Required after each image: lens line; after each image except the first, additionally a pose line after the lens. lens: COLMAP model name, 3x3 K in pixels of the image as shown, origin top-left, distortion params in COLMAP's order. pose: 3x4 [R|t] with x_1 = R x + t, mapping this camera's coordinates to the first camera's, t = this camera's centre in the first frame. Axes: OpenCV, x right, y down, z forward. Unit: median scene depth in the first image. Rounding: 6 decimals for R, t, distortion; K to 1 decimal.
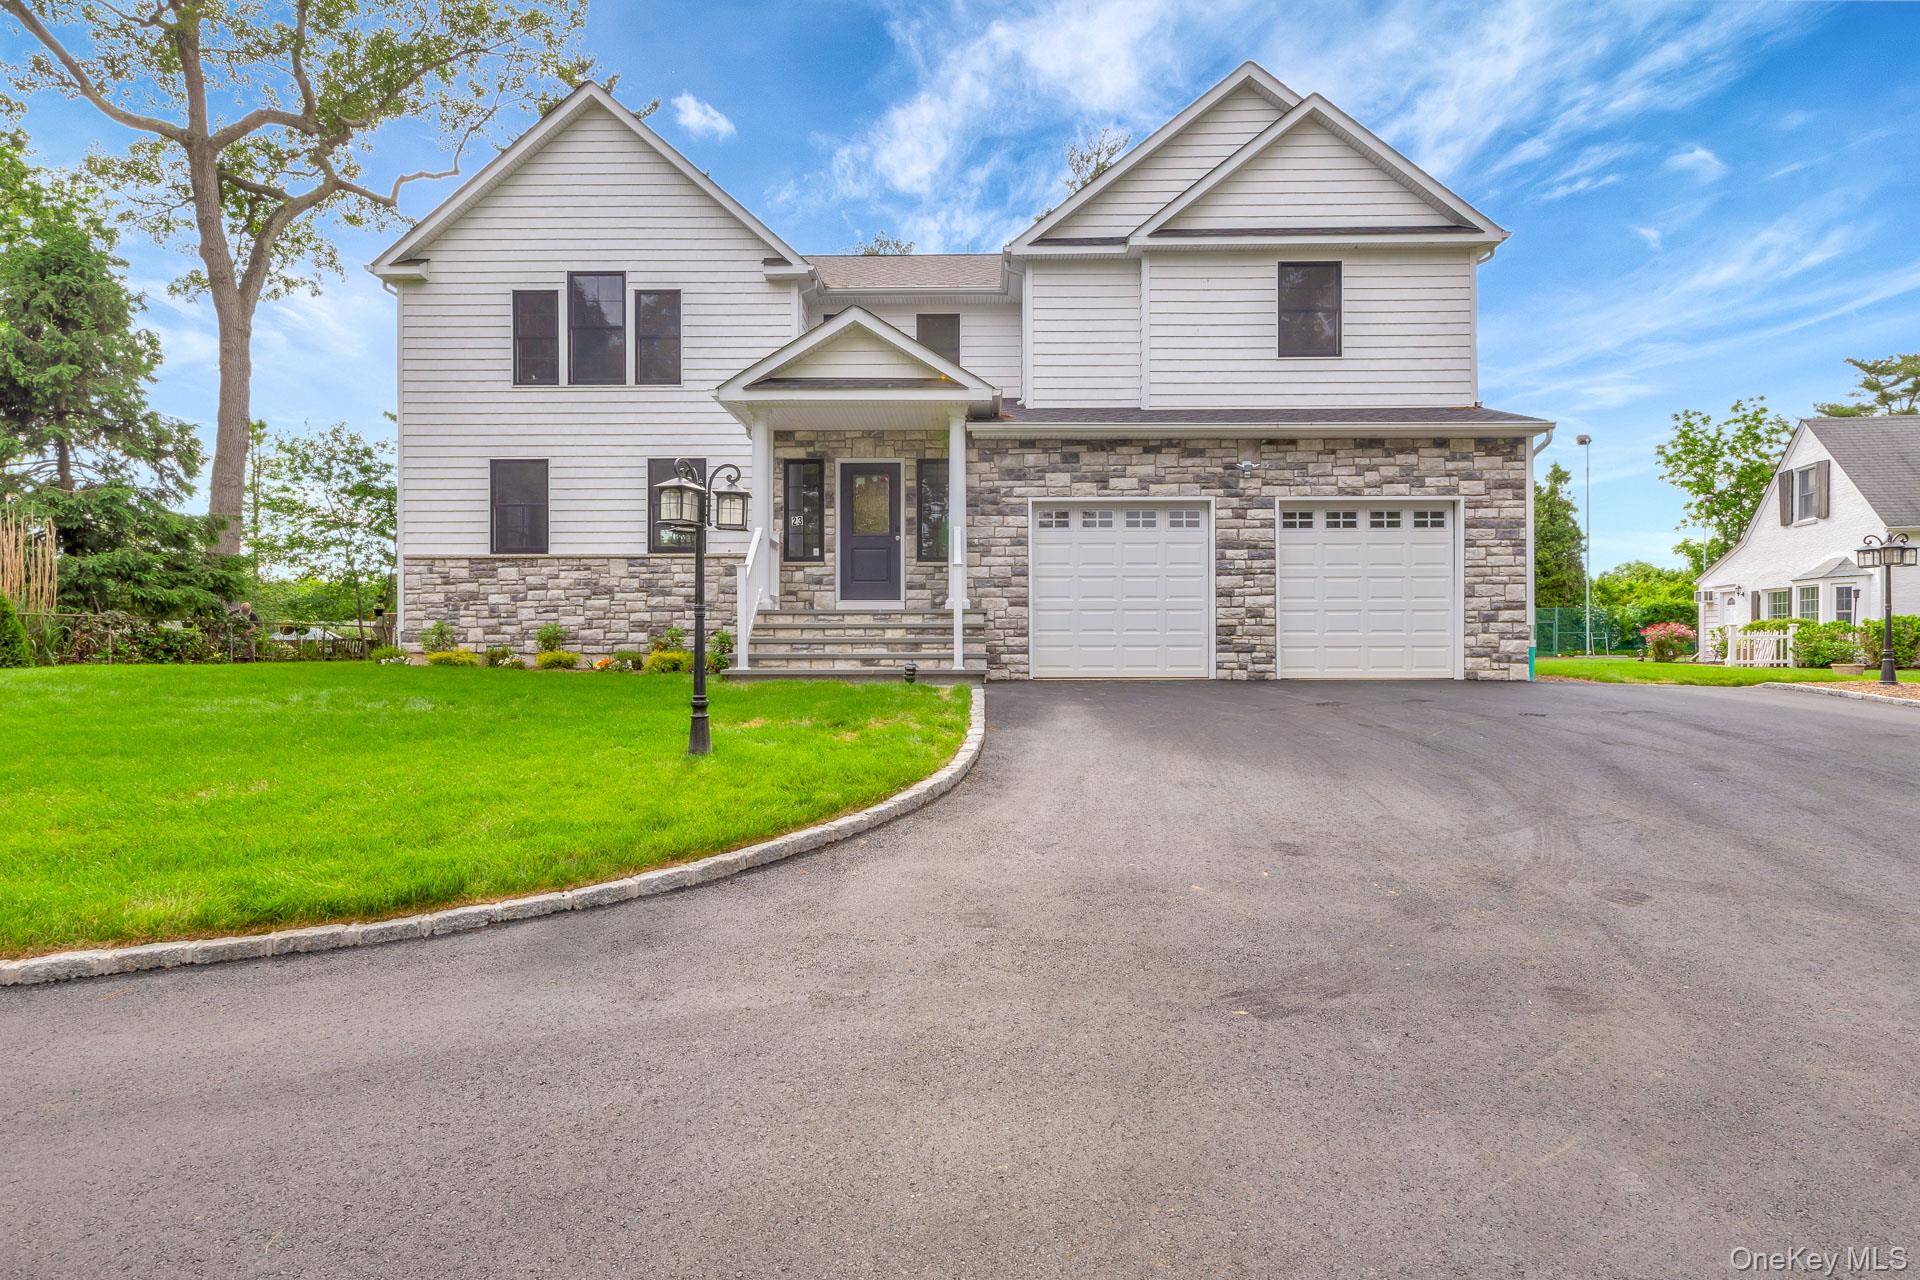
lens RADIAL K [[1035.9, 0, 843.2], [0, 1035.9, 638.8], [0, 0, 1]] dist [0.000288, 0.000177]
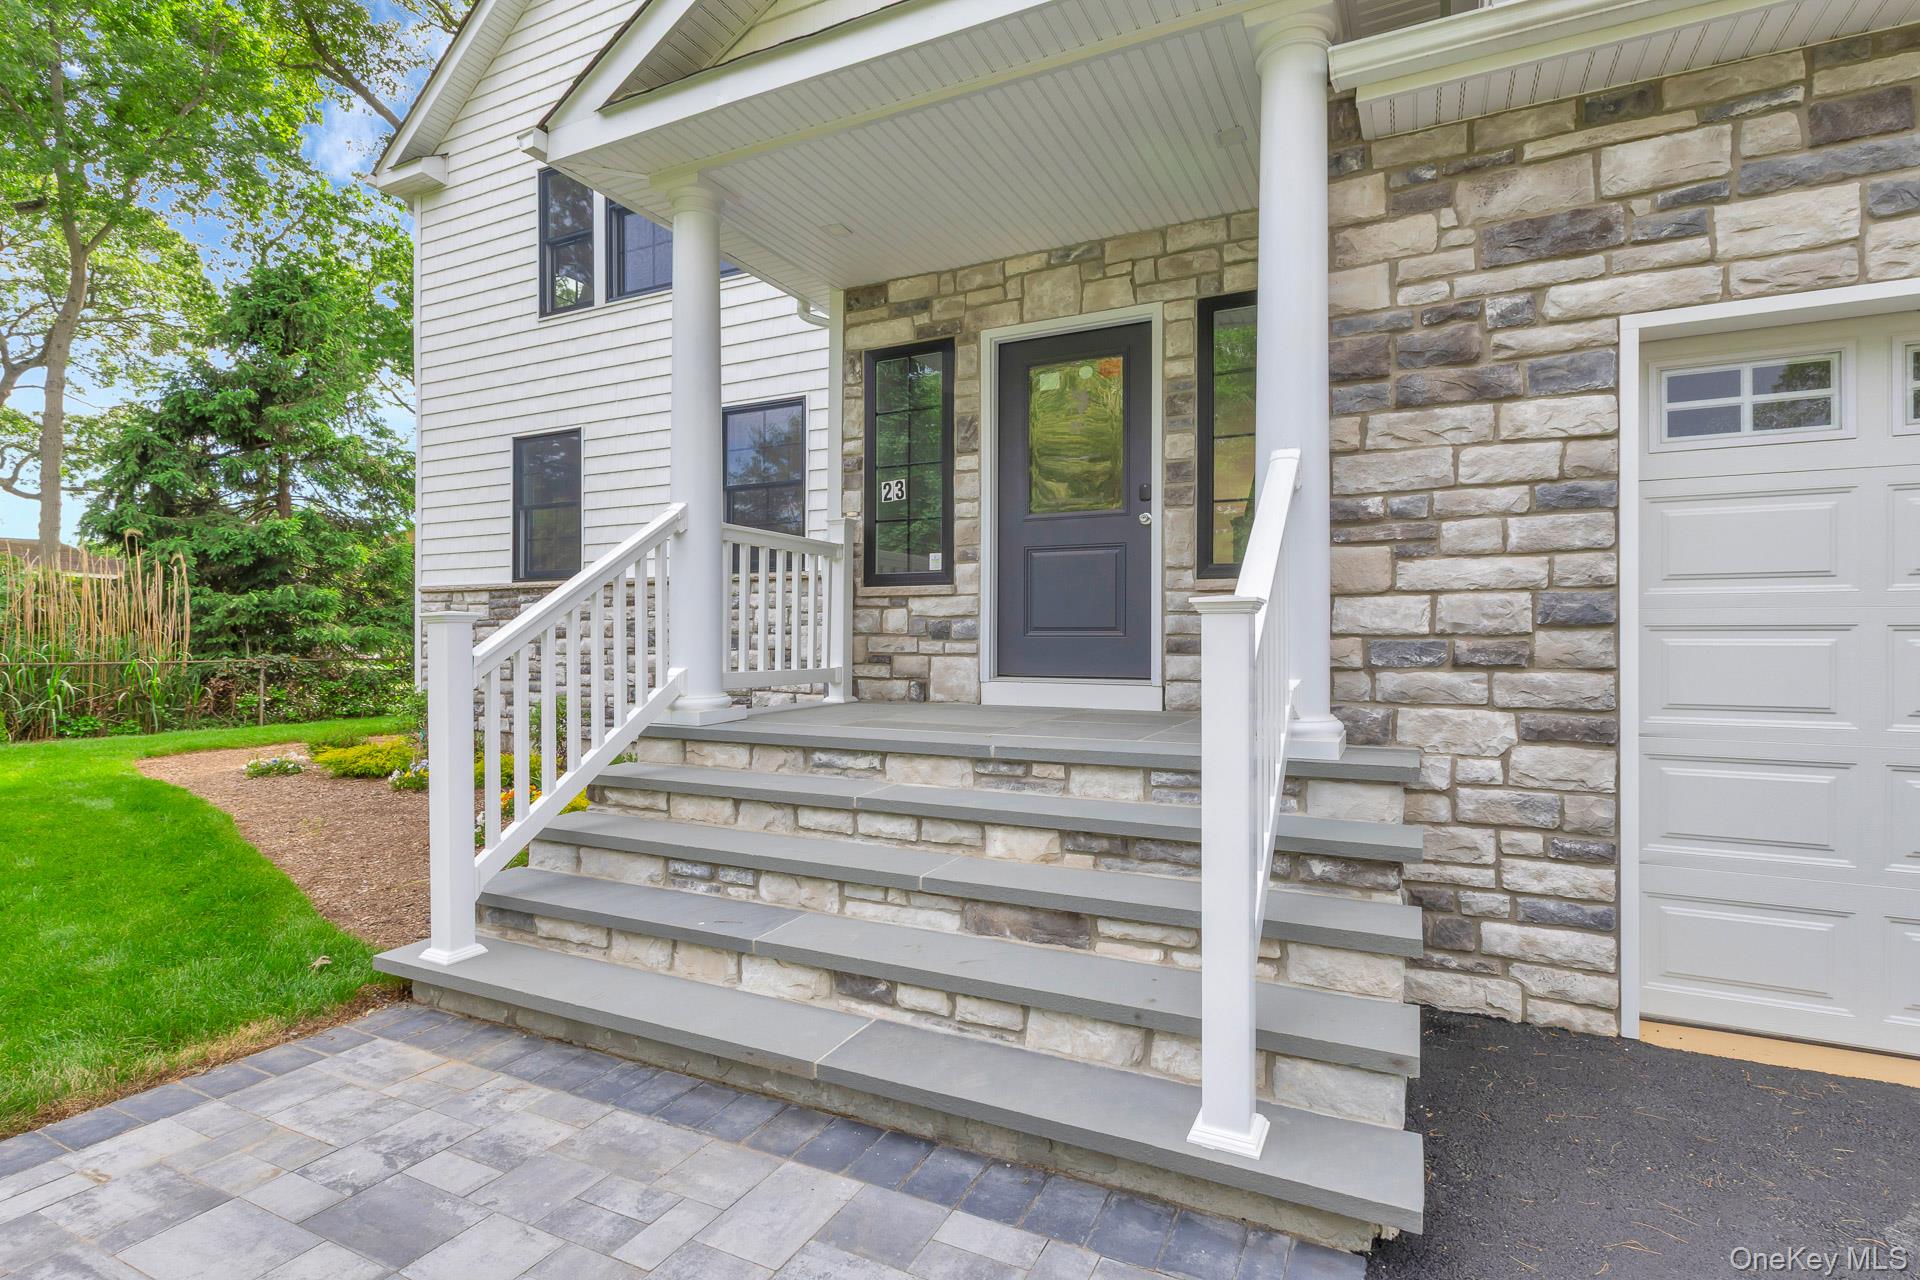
lens RADIAL K [[920.5, 0, 790.6], [0, 920.5, 643.6], [0, 0, 1]] dist [0.002166, 0.000798]
pose [[0.888520, 0.004879, -0.458811, 0.093004], [-0.004599, 0.999988, 0.001727, -0.051217], [0.458814, 0.000576, 0.888532, 0.642024]]
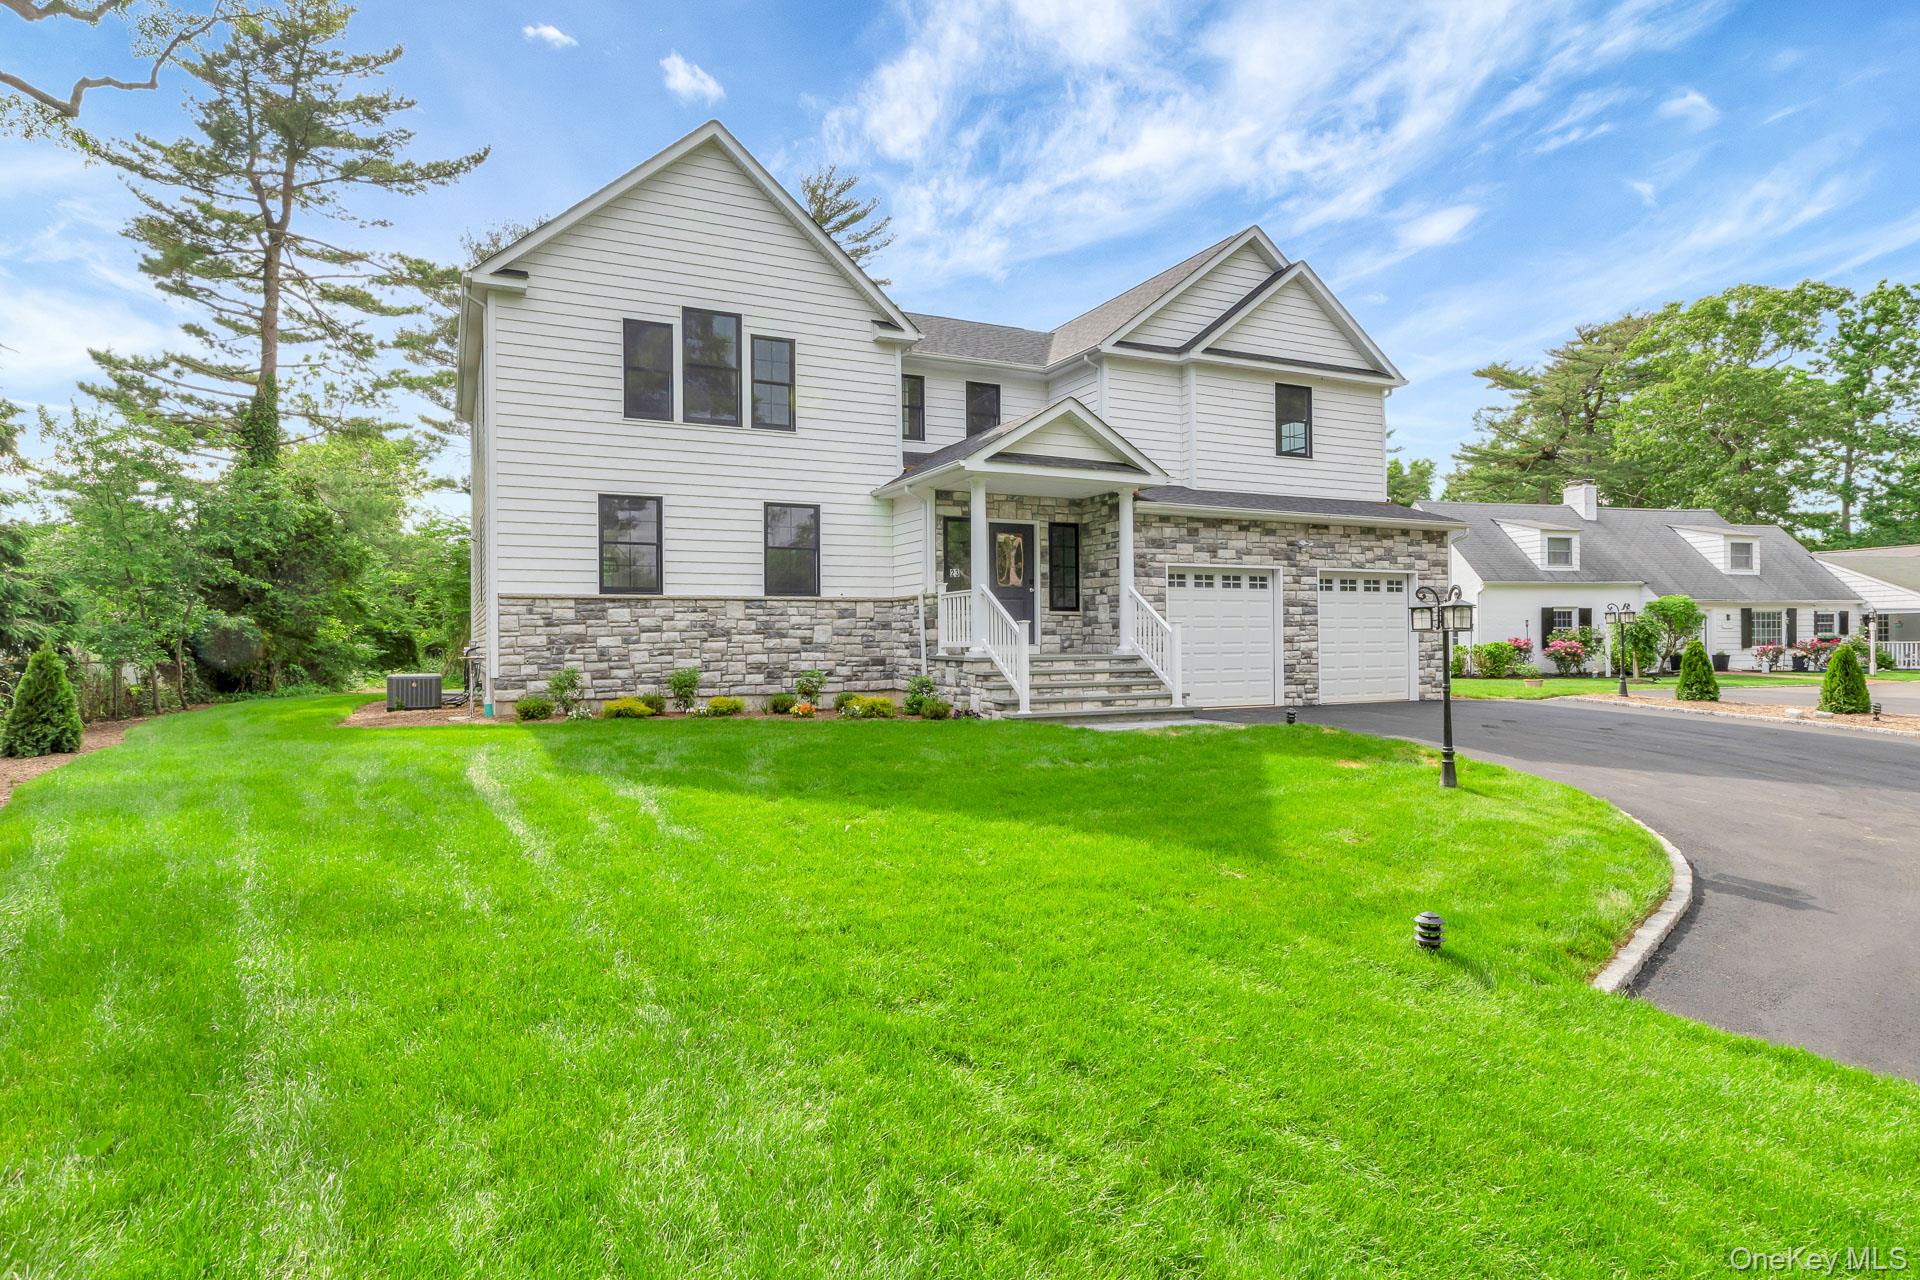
lens RADIAL K [[1057.0, 0, 960.0], [0, 1057.0, 640.0], [0, 0, 1]] dist [-0.003441, -0.000739]
pose [[0.892814, -0.004539, 0.450402, -0.546692], [0.008437, 0.999942, -0.006646, -0.035105], [-0.450346, 0.009734, 0.892801, -0.005767]]
